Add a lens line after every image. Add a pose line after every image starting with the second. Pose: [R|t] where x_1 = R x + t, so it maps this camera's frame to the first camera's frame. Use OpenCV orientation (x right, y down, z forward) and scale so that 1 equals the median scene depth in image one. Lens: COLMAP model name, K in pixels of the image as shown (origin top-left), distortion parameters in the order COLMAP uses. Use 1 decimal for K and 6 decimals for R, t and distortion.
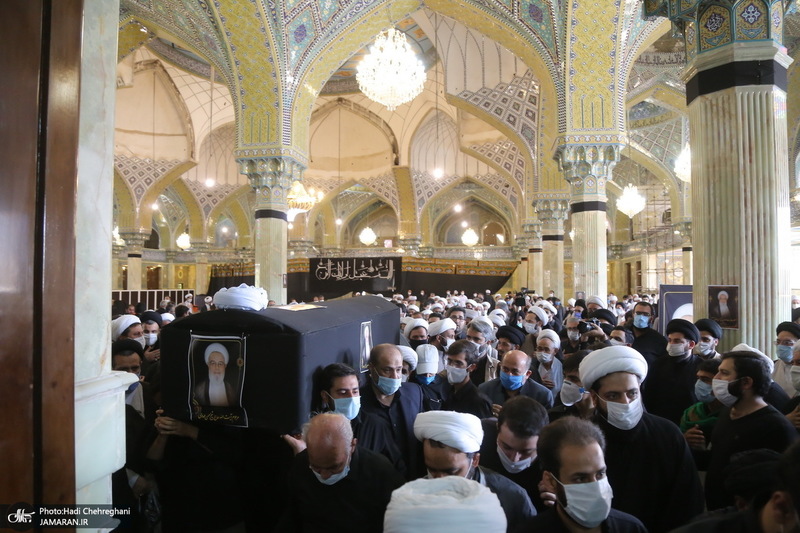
lens RADIAL K [[555.2, 0, 400.0], [0, 555.2, 266.5], [0, 0, 1]] dist [-0.125893, 0.082810]
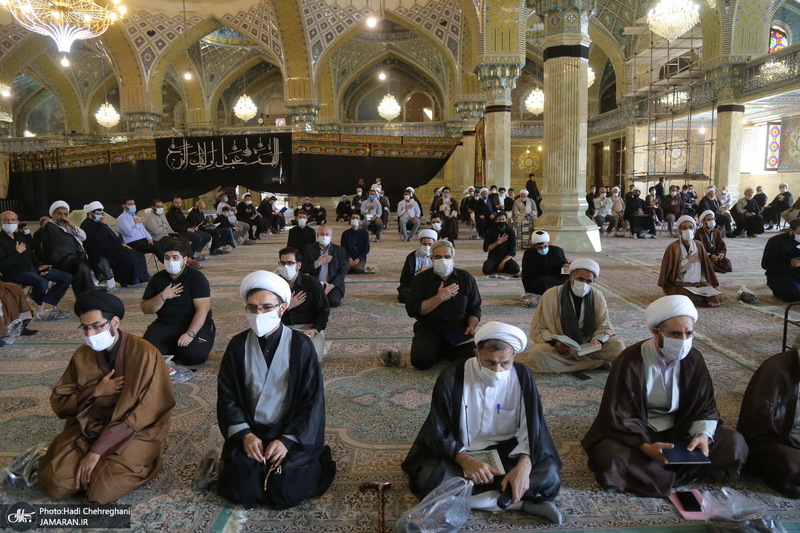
lens RADIAL K [[555.2, 0, 400.0], [0, 555.2, 266.5], [0, 0, 1]] dist [-0.125893, 0.082810]
pose [[0.988364, -0.041909, 0.146217, 0.029264], [0.015211, 0.983707, 0.179132, 0.025238], [-0.151342, -0.174824, 0.972899, 0.288163]]
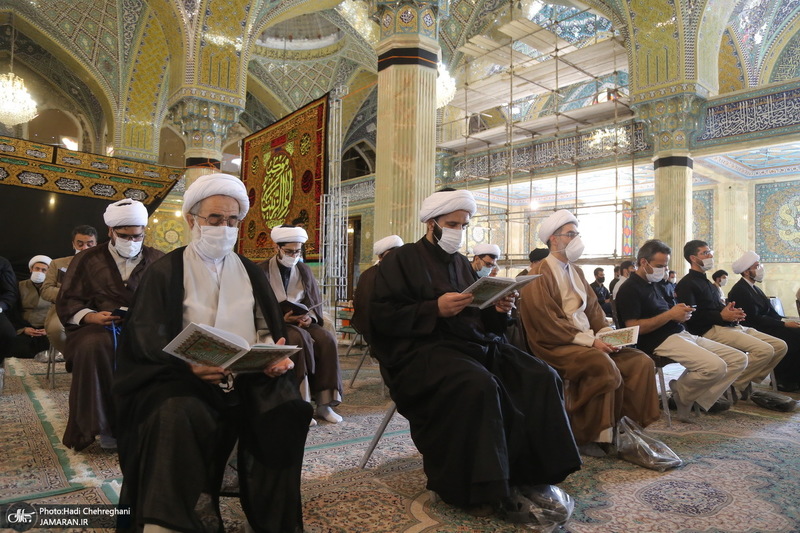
lens RADIAL K [[555.2, 0, 400.0], [0, 555.2, 266.5], [0, 0, 1]] dist [-0.125893, 0.082810]
pose [[0.663033, 0.041980, 0.747412, 0.046273], [-0.049953, 0.998682, -0.011779, 0.049574], [-0.746922, -0.029526, 0.664256, 0.629631]]
